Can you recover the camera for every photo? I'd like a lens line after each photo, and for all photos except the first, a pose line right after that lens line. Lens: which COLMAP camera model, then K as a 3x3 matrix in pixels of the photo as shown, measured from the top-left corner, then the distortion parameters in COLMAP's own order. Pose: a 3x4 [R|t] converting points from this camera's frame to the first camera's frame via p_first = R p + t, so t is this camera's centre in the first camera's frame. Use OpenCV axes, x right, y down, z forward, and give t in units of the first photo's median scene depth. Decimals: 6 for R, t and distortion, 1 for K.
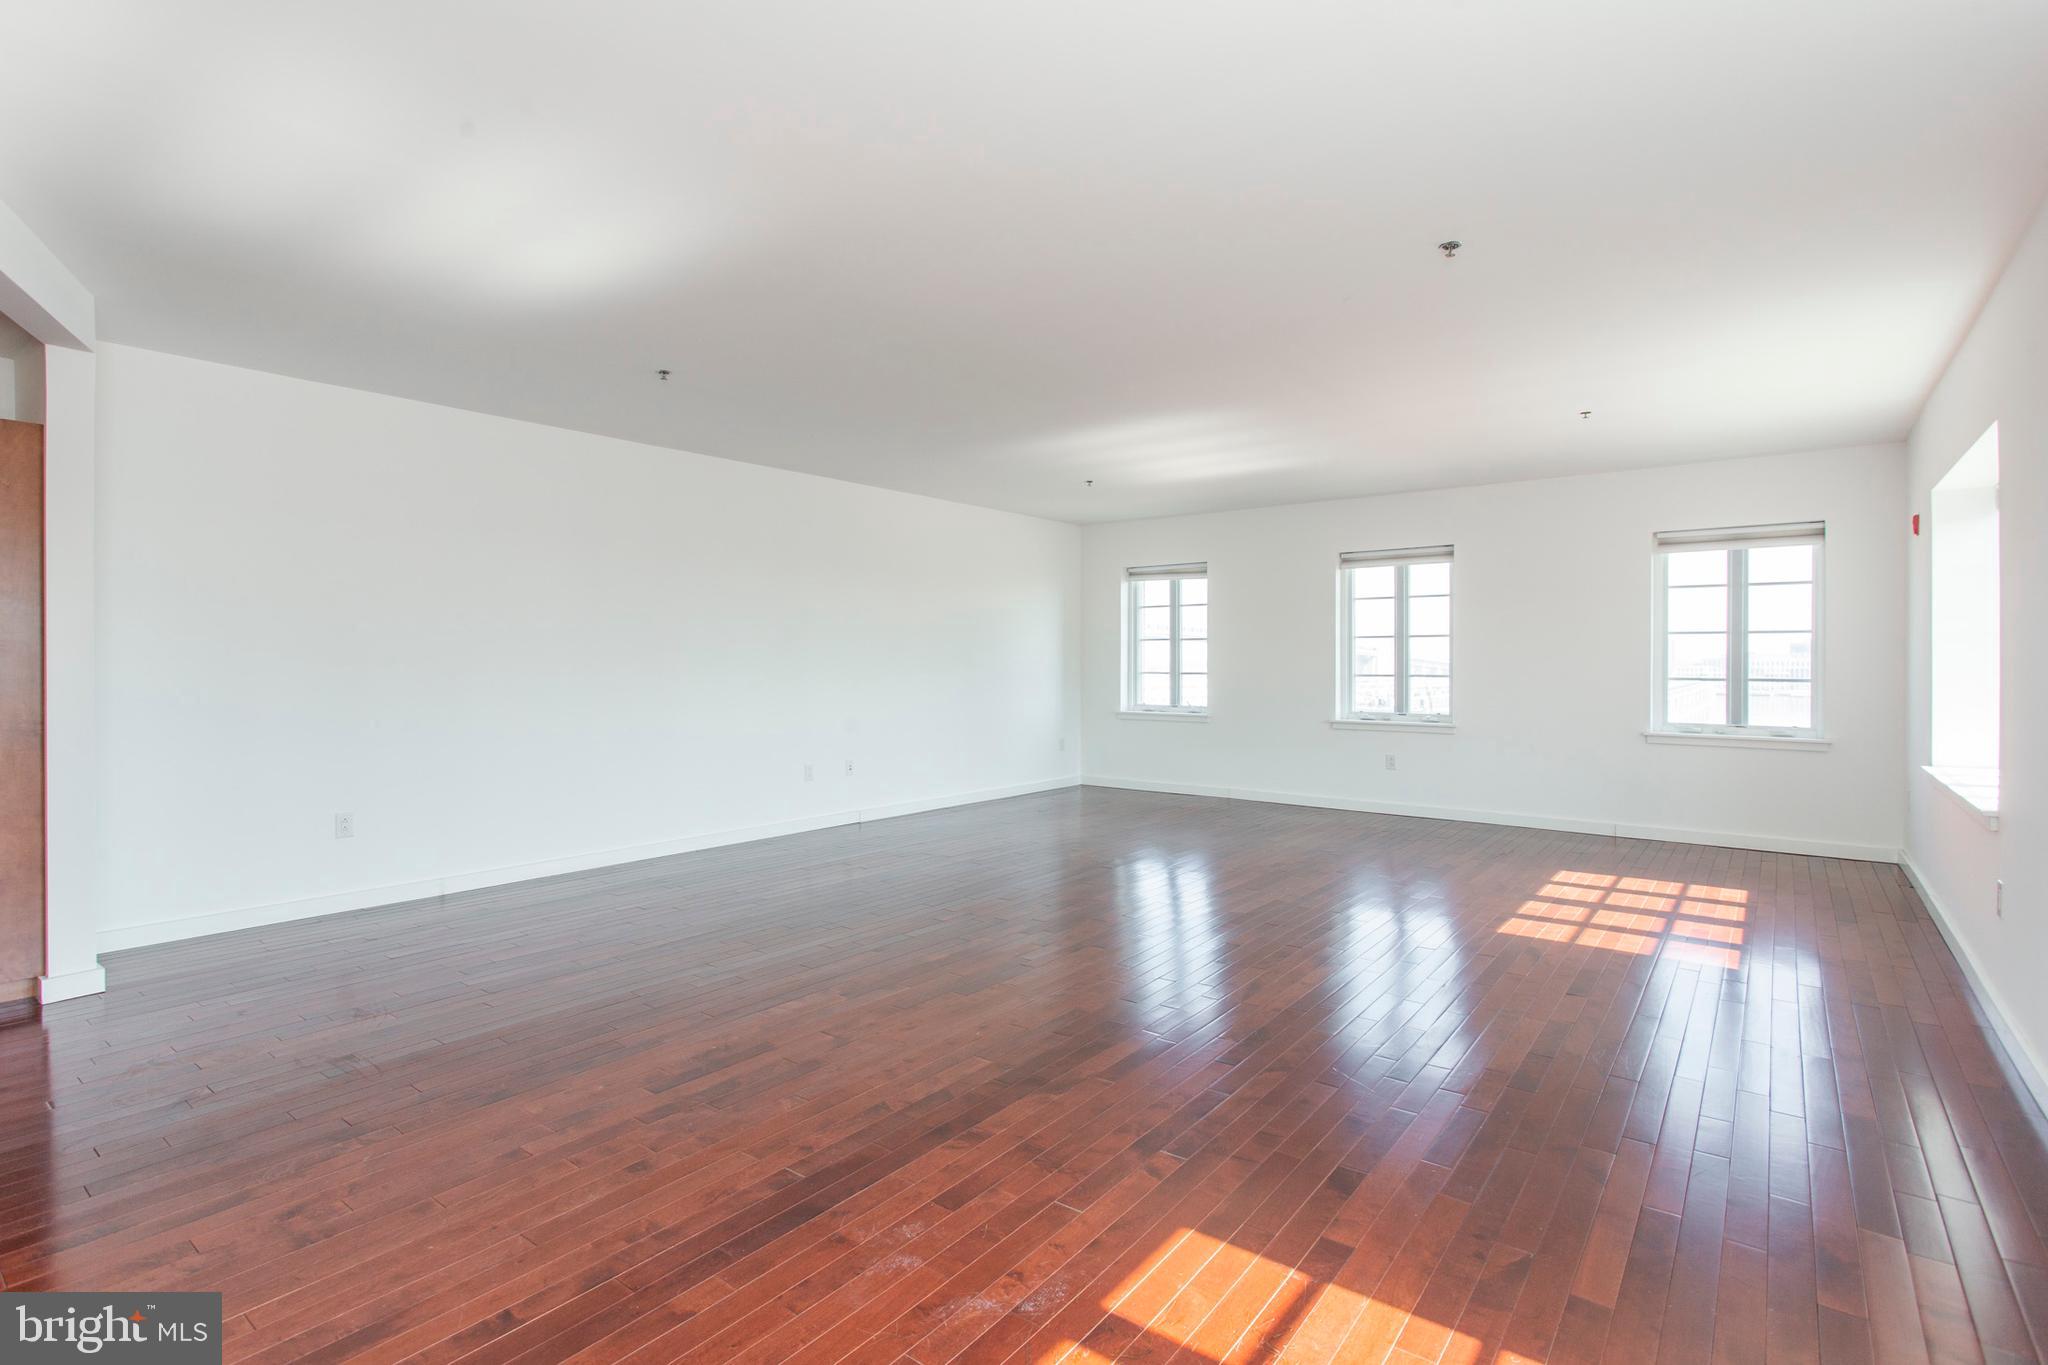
lens RADIAL K [[1002.3, 0, 1000.6], [0, 1002.3, 666.2], [0, 0, 1]] dist [-0.015902, 0.007067]
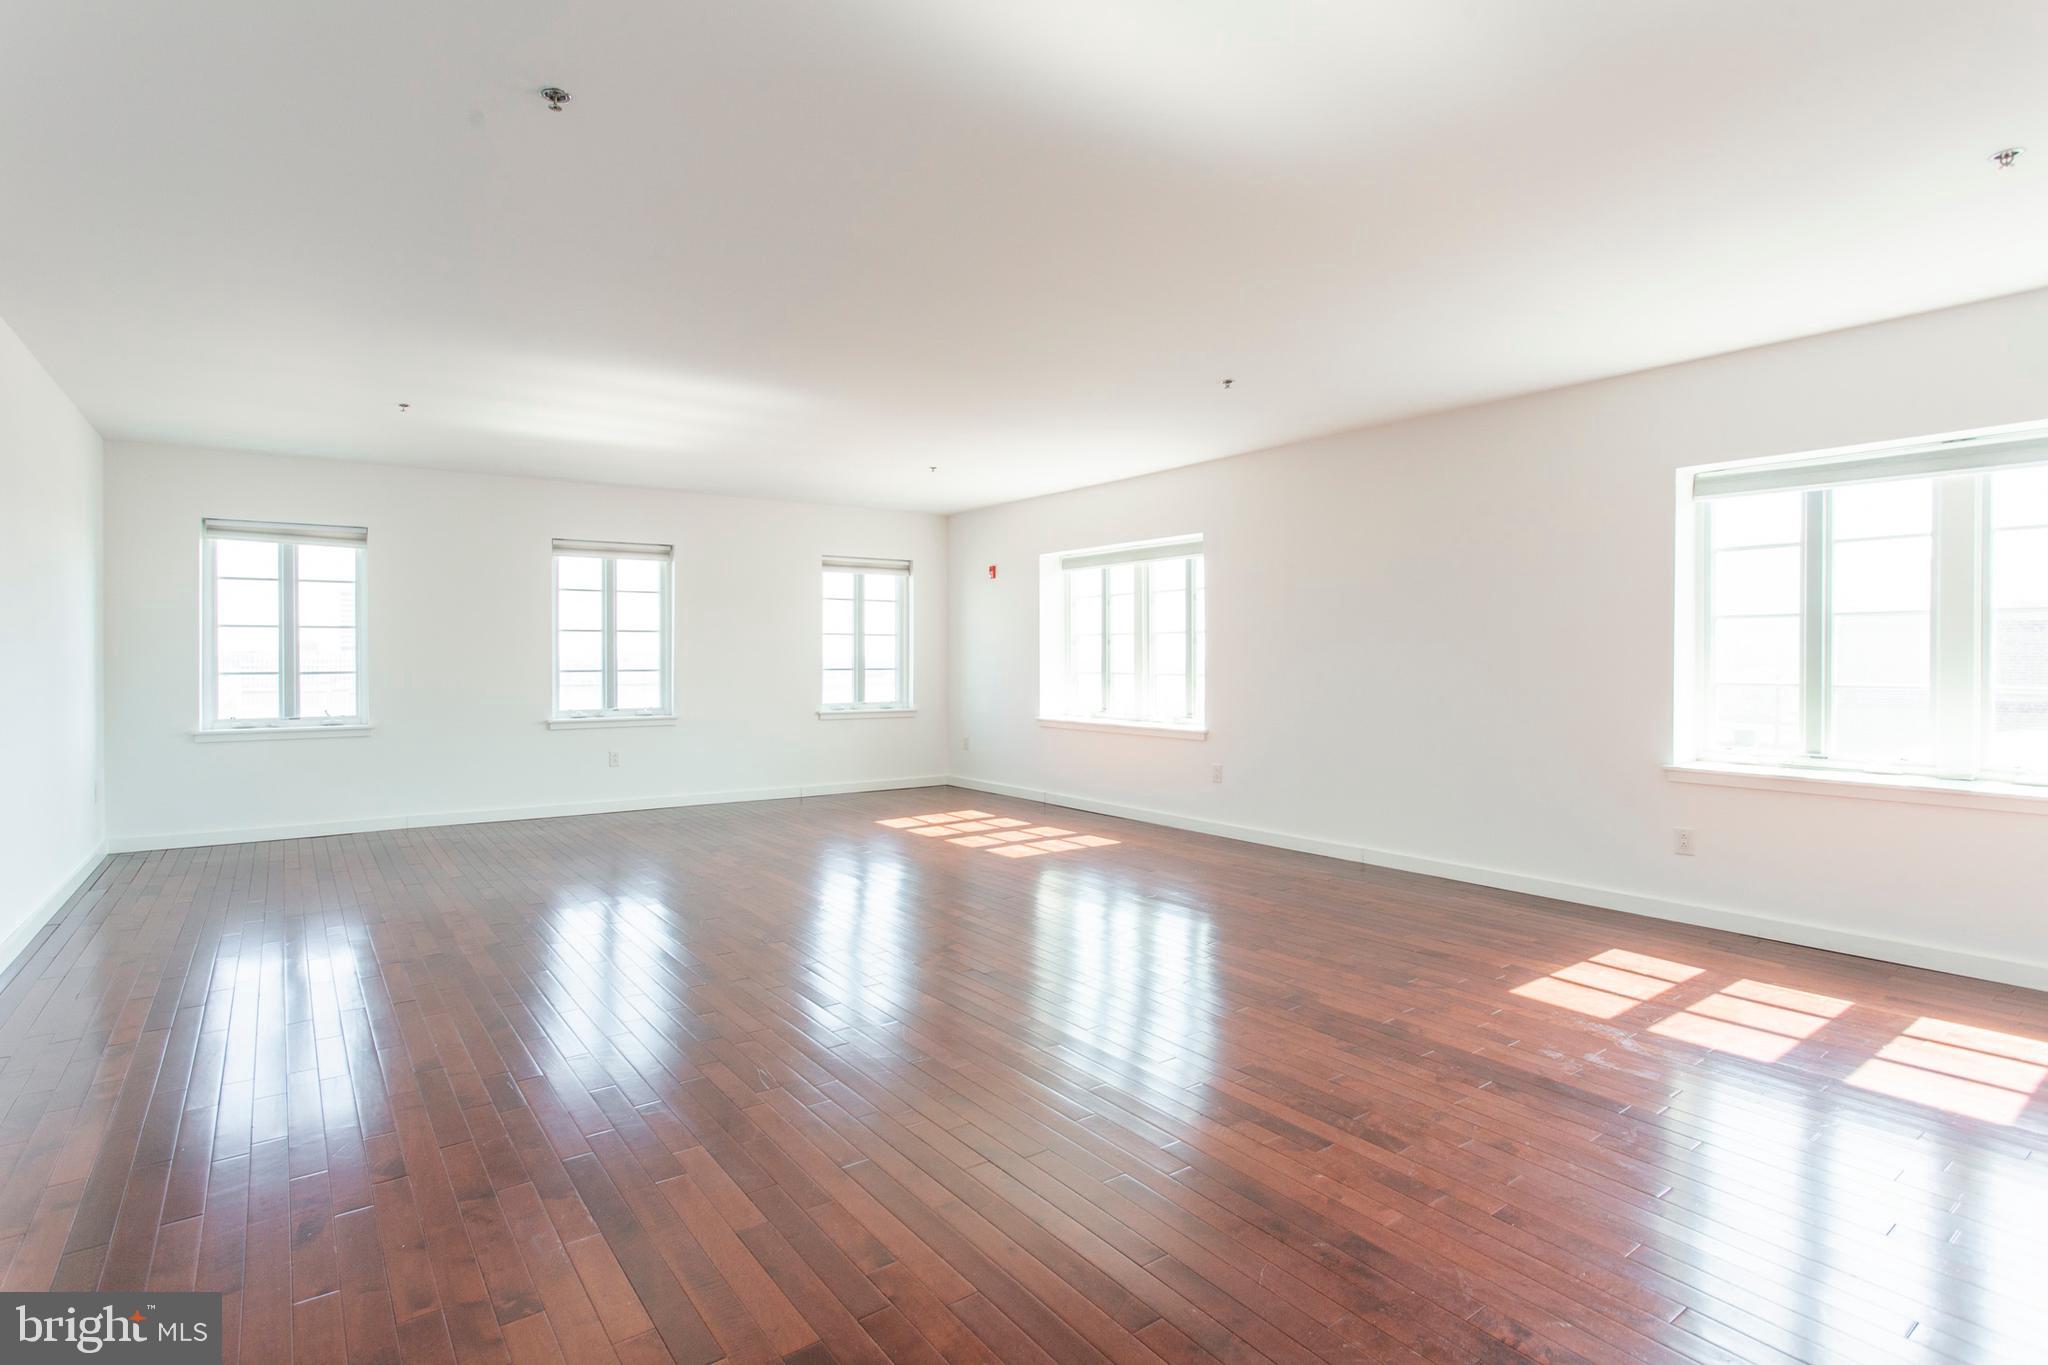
lens RADIAL K [[1002.3, 0, 1000.6], [0, 1002.3, 666.2], [0, 0, 1]] dist [-0.015902, 0.007067]
pose [[0.271368, -0.010962, 0.962413, -0.437784], [0.005018, 0.999938, 0.009975, -0.002978], [-0.962463, 0.002122, 0.271406, 0.357887]]
